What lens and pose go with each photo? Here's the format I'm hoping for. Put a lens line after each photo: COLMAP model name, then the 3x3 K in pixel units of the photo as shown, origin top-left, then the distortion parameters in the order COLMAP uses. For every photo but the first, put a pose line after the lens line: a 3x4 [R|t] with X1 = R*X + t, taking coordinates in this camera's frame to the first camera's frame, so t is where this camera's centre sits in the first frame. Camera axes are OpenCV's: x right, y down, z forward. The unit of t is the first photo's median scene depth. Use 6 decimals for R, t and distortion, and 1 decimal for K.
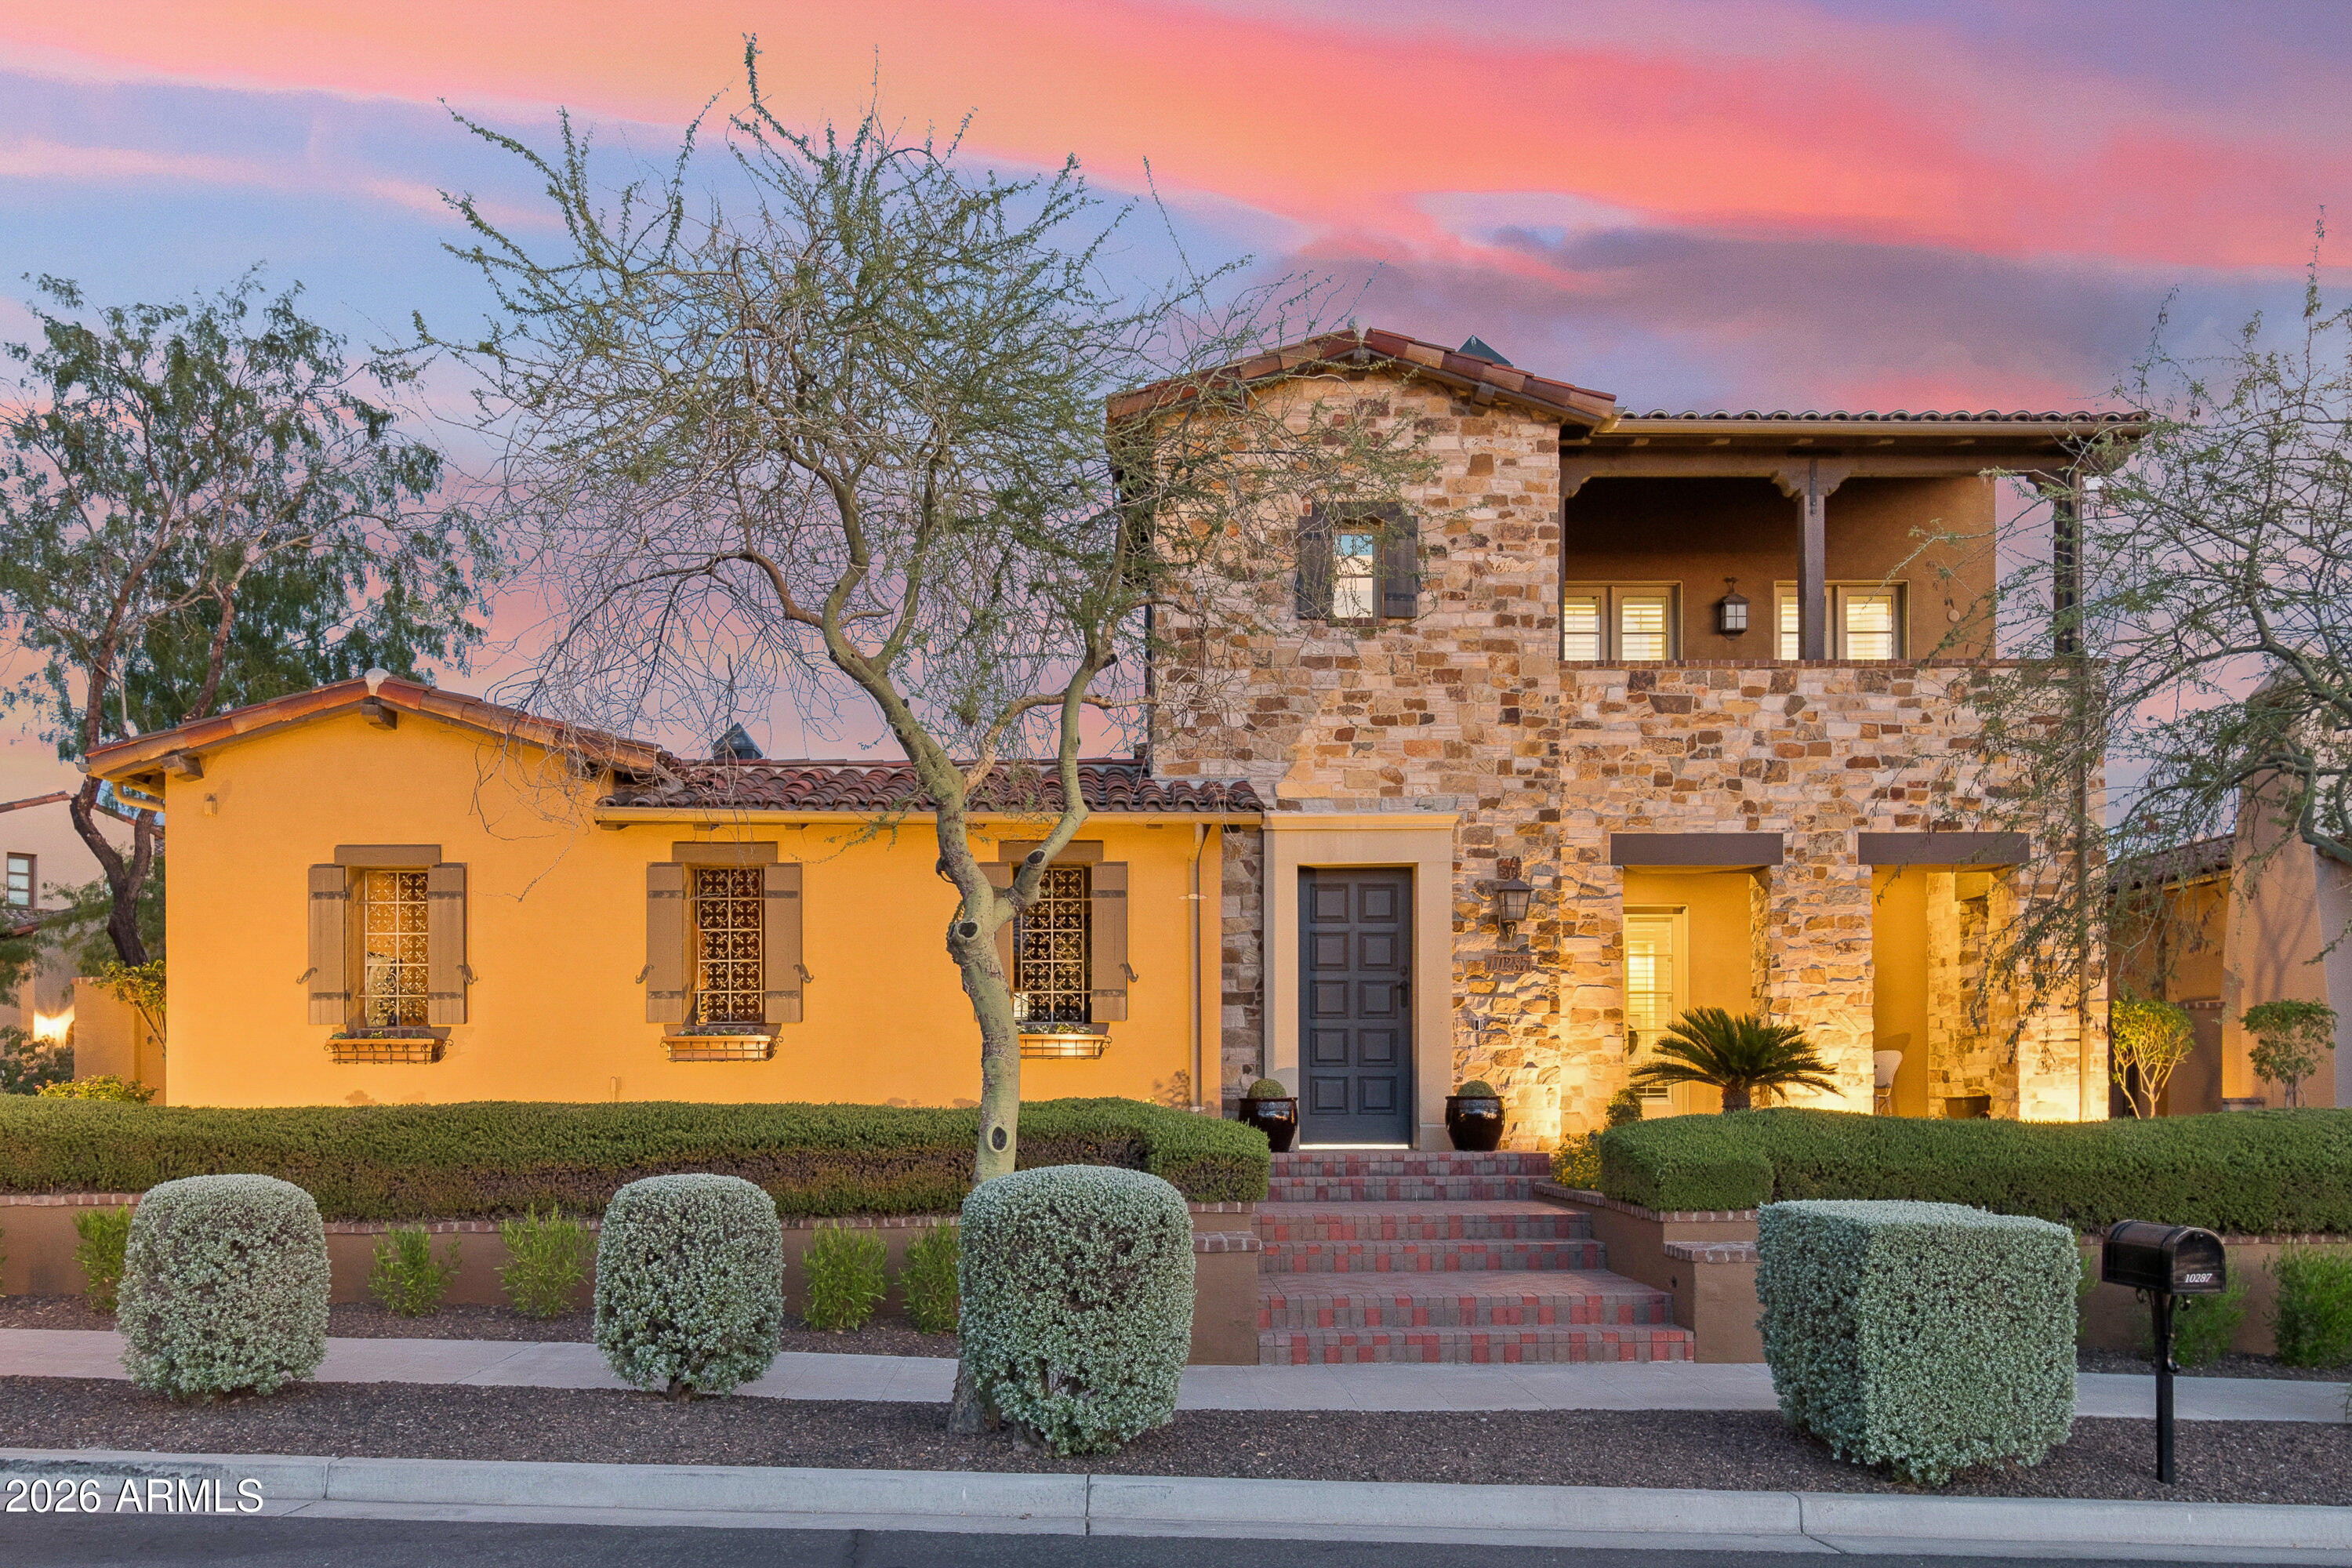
lens RADIAL K [[1766.6, 0, 1170.2], [0, 1766.6, 900.0], [0, 0, 1]] dist [0.008428, 0.003210]
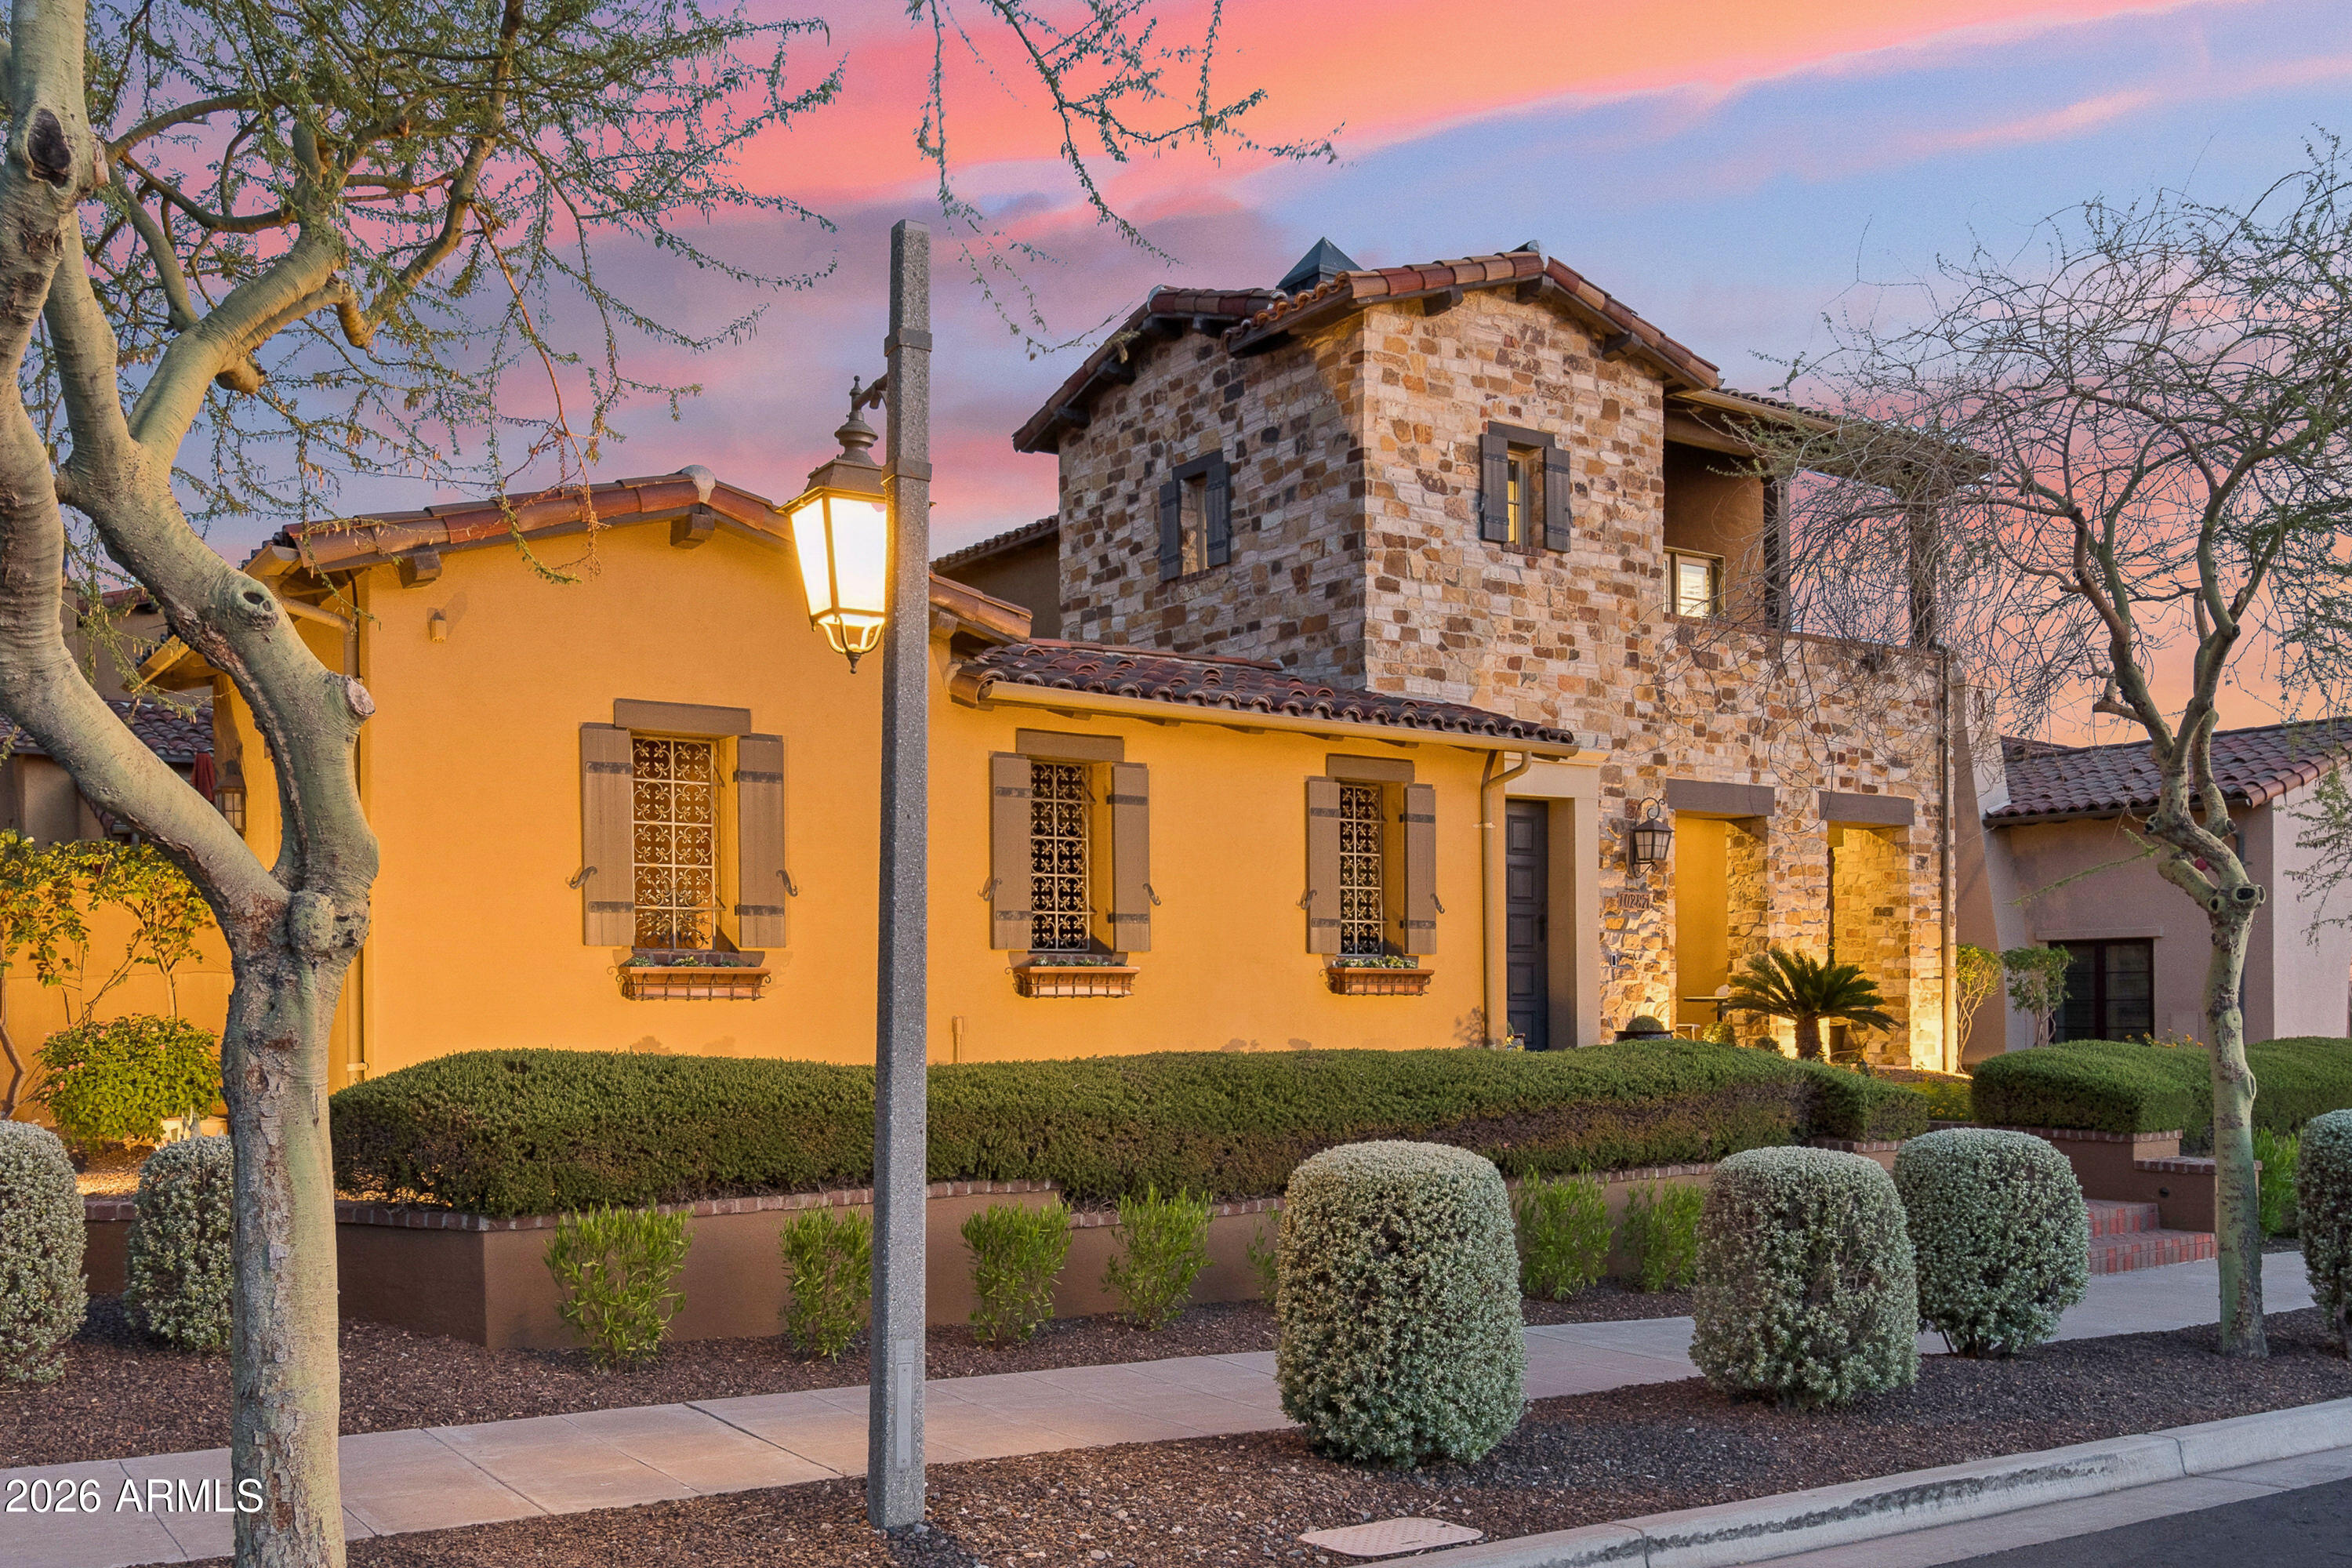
lens RADIAL K [[2069.1, 0, 1145.9], [0, 2069.1, 800.9], [0, 0, 1]] dist [0.002658, -0.001949]
pose [[0.824368, 0.052884, 0.563578, -0.711583], [-0.054477, 0.998417, -0.014002, 0.009997], [-0.563426, -0.019159, 0.825944, 0.163670]]
